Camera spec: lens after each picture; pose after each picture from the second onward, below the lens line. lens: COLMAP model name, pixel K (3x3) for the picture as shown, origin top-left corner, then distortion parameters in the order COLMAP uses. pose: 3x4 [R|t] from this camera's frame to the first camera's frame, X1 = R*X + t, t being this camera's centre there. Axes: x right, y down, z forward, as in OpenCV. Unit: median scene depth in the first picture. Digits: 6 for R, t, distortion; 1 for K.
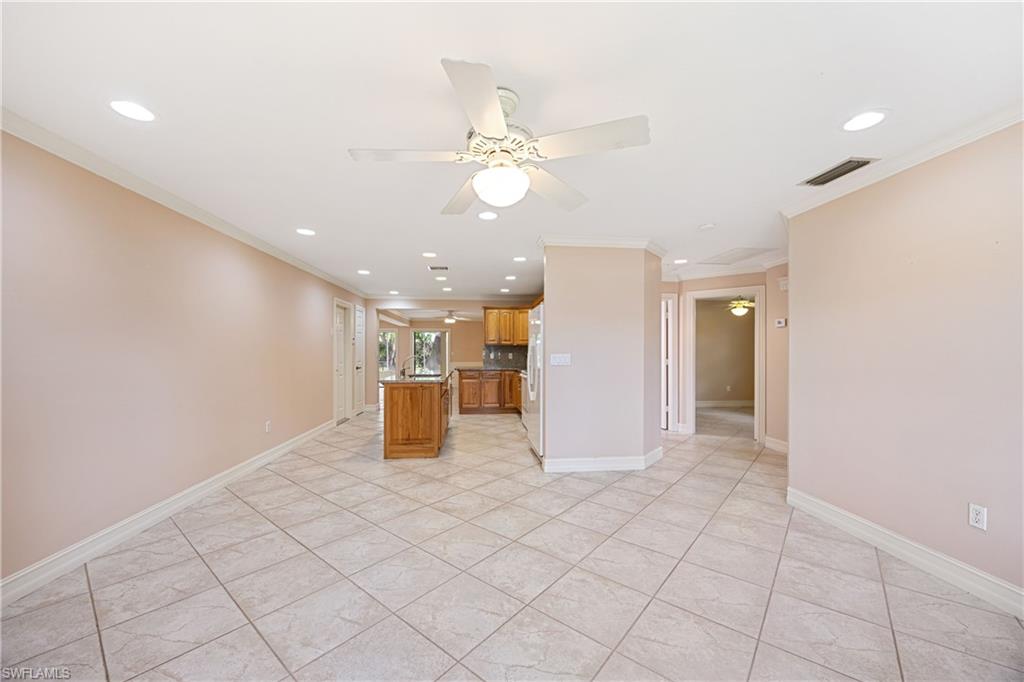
lens RADIAL K [[389.4, 0, 513.8], [0, 389.4, 353.8], [0, 0, 1]] dist [-0.005119, -0.000089]
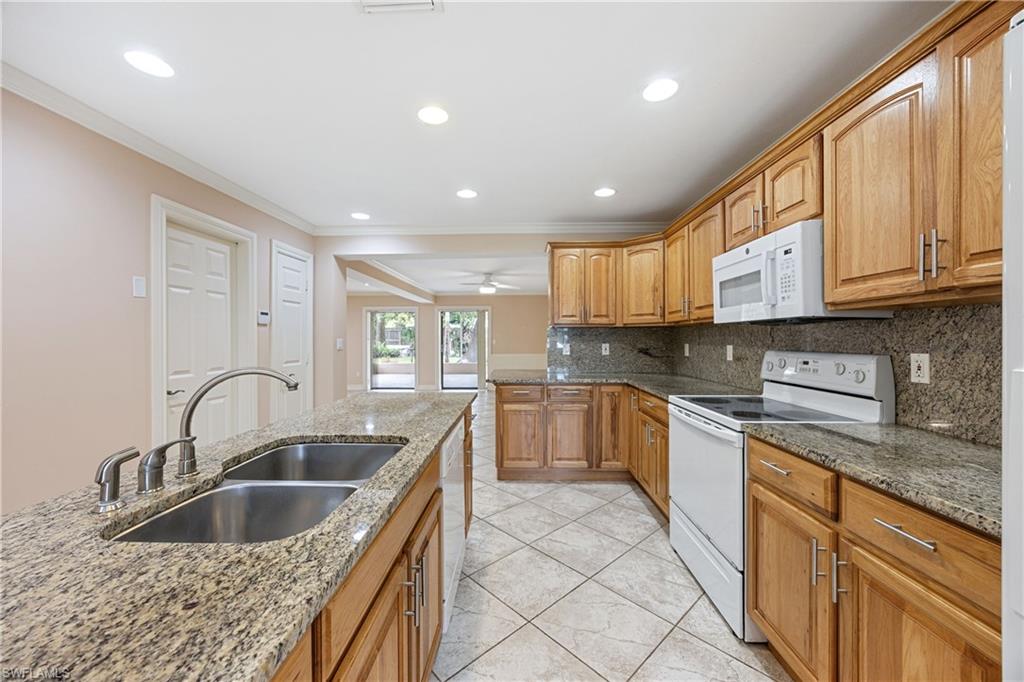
lens RADIAL K [[389.4, 0, 507.3], [0, 389.4, 338.1], [0, 0, 1]] dist [-0.005119, -0.000089]
pose [[0.990300, -0.003286, -0.138905, -0.066573], [0.002638, 0.999985, -0.004851, -0.006639], [0.138919, 0.004438, 0.990294, 0.564152]]
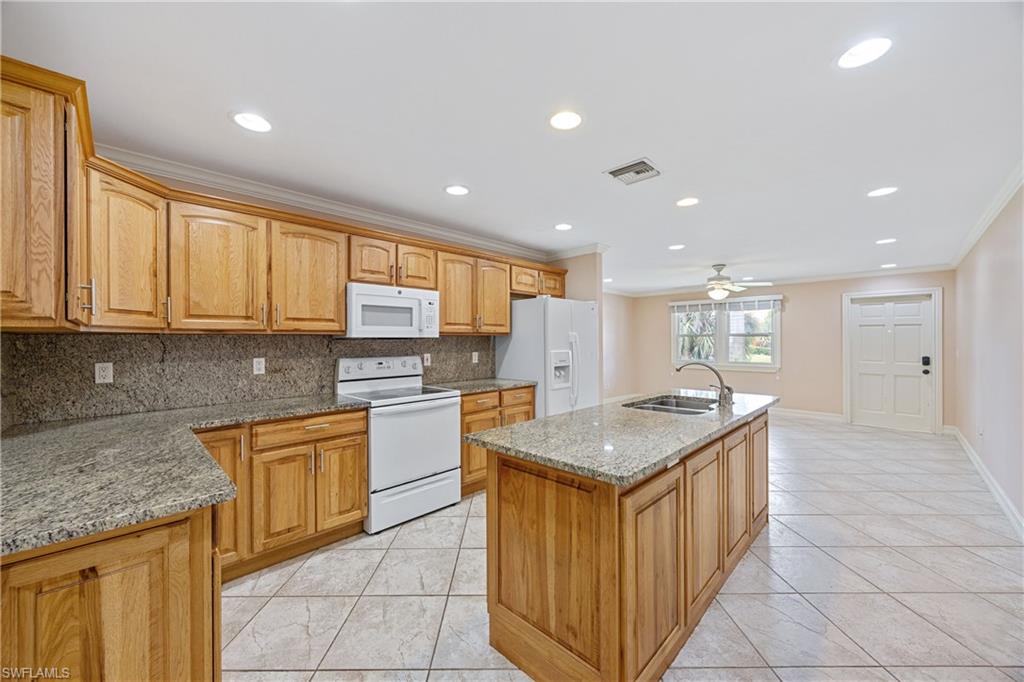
lens RADIAL K [[389.4, 0, 513.5], [0, 389.4, 338.9], [0, 0, 1]] dist [-0.005119, -0.000089]
pose [[-0.637645, 0.004927, 0.770314, -0.326659], [0.006440, 0.999979, -0.001066, -0.016437], [-0.770303, 0.004281, -0.637663, 1.007107]]
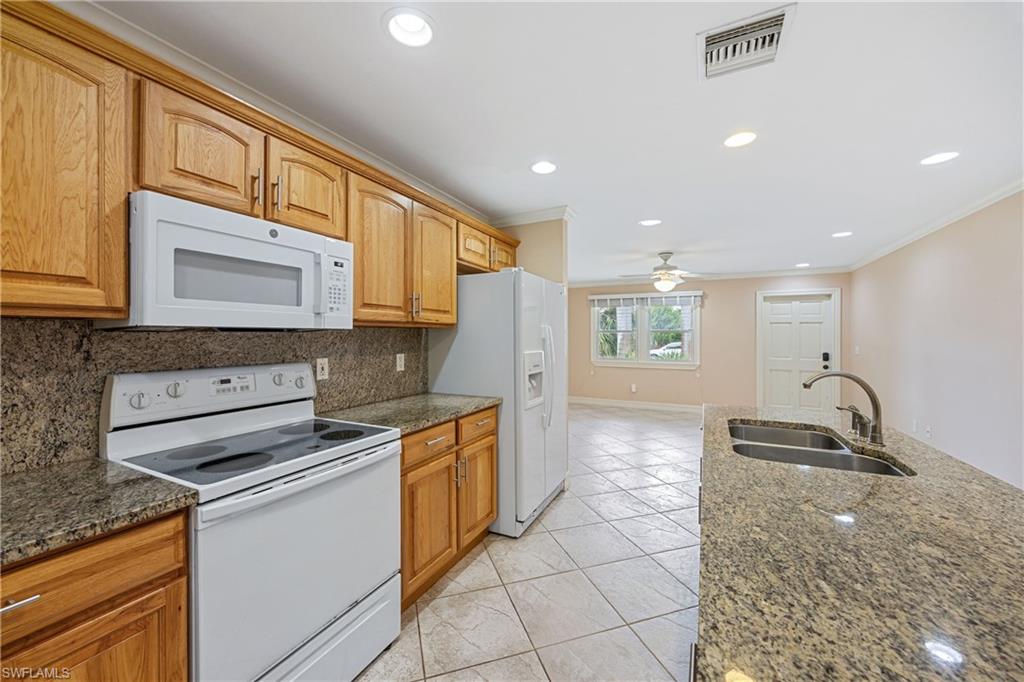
lens RADIAL K [[389.4, 0, 510.3], [0, 389.4, 336.2], [0, 0, 1]] dist [-0.005119, -0.000089]
pose [[-0.841398, -0.000317, 0.540416, -0.144374], [0.001533, 0.999994, 0.002974, -0.015282], [-0.540414, 0.003331, -0.841393, 0.939476]]
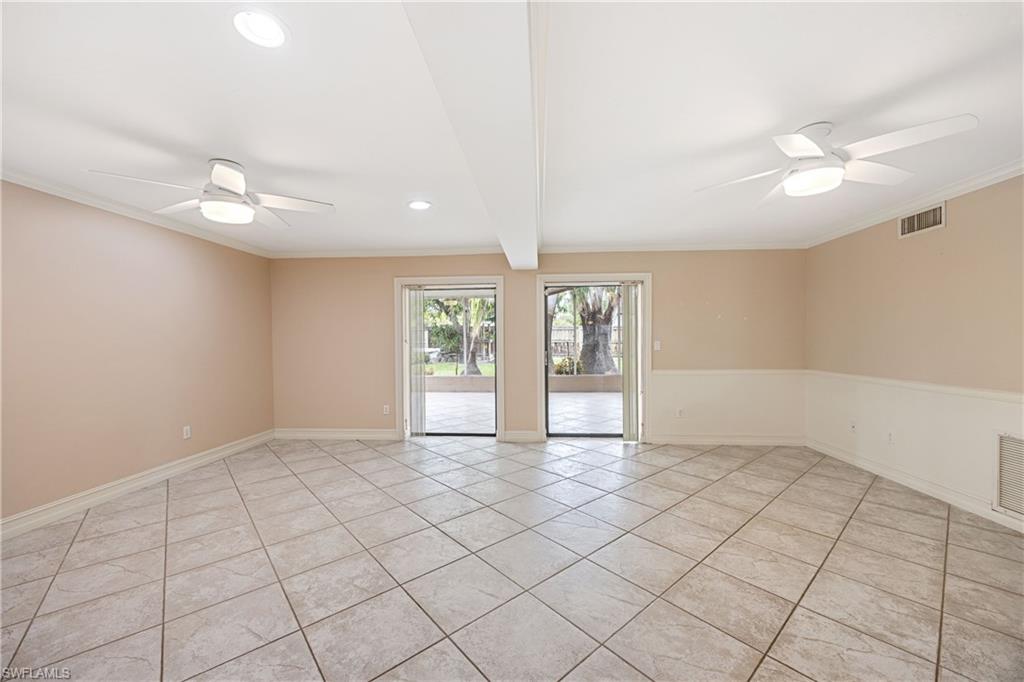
lens RADIAL K [[389.4, 0, 509.0], [0, 389.4, 348.0], [0, 0, 1]] dist [-0.005119, -0.000089]
pose [[0.985577, -0.003683, -0.169188, -0.409045], [0.006893, 0.999807, 0.018389, -0.010548], [0.169088, -0.019290, 0.985412, 1.140167]]
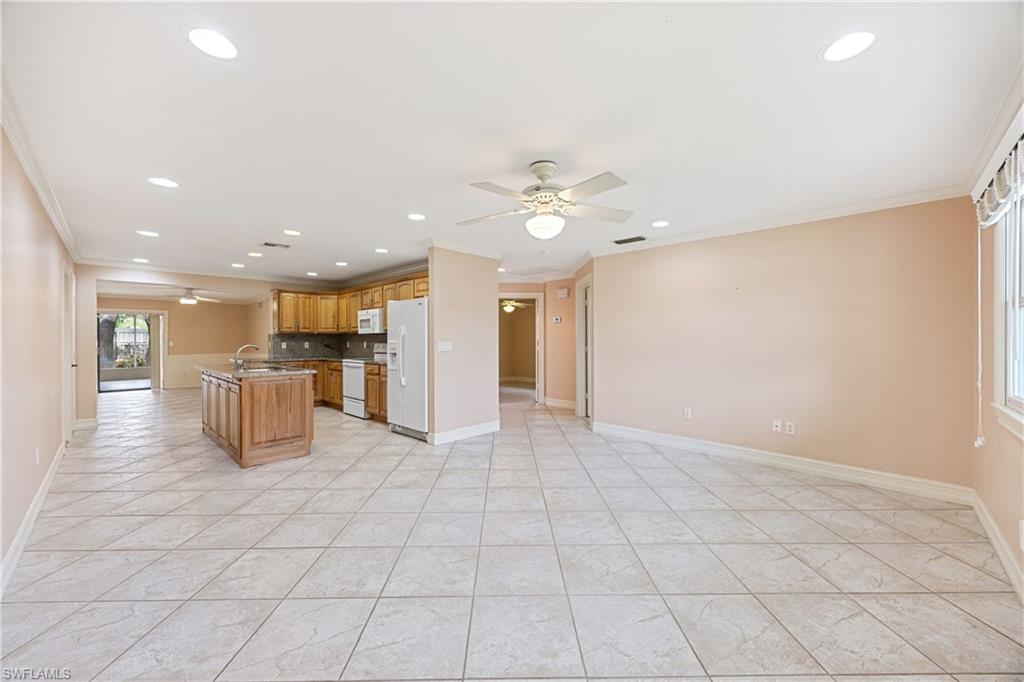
lens RADIAL K [[389.4, 0, 514.3], [0, 389.4, 339.4], [0, 0, 1]] dist [-0.005119, -0.000089]
pose [[0.758788, -0.003066, 0.651331, -0.254123], [0.008614, 0.999949, -0.005329, 0.001285], [-0.651281, 0.009655, 0.758775, -0.009396]]
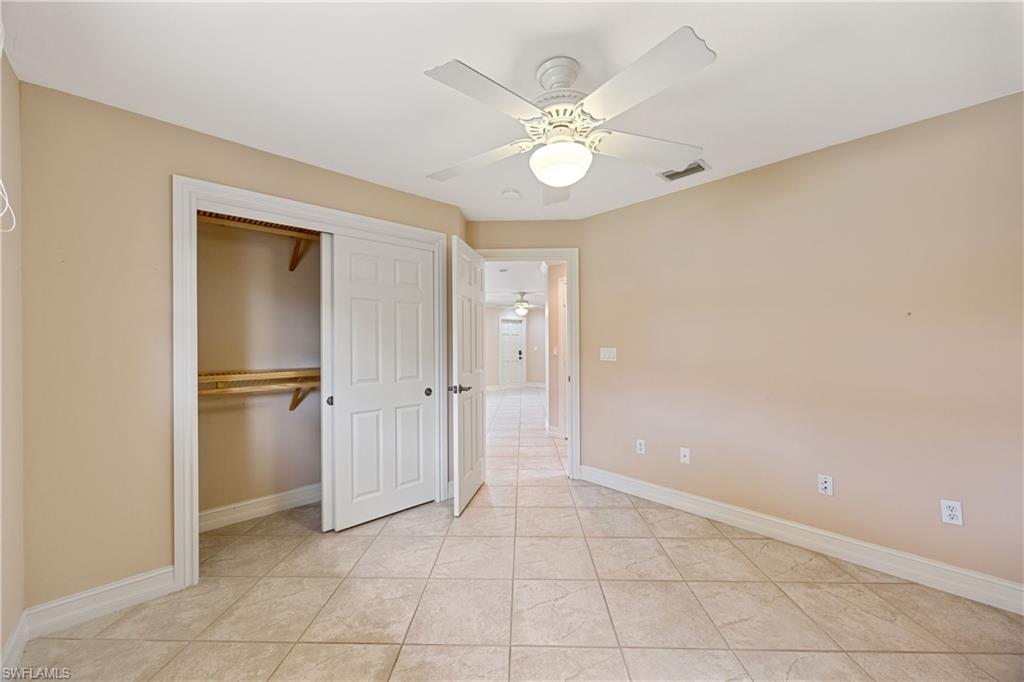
lens RADIAL K [[389.4, 0, 512.2], [0, 389.4, 343.3], [0, 0, 1]] dist [-0.005119, -0.000089]
pose [[-0.797226, 0.004156, -0.603667, 0.693756], [0.004337, 0.999990, 0.001157, -0.008753], [0.603666, -0.001696, -0.797236, 1.125334]]
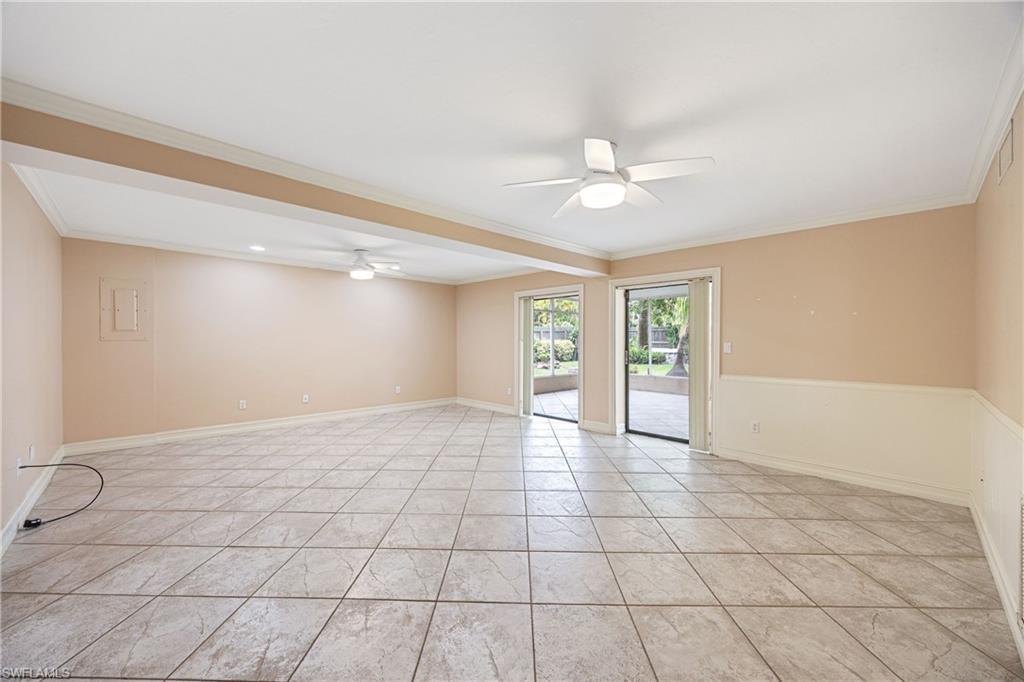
lens RADIAL K [[389.4, 0, 510.5], [0, 389.4, 340.2], [0, 0, 1]] dist [-0.005119, -0.000089]
pose [[0.625447, 0.001552, -0.780265, -0.042659], [-0.005385, 0.999983, -0.002328, -0.008762], [0.780248, 0.005658, 0.625444, 1.204393]]
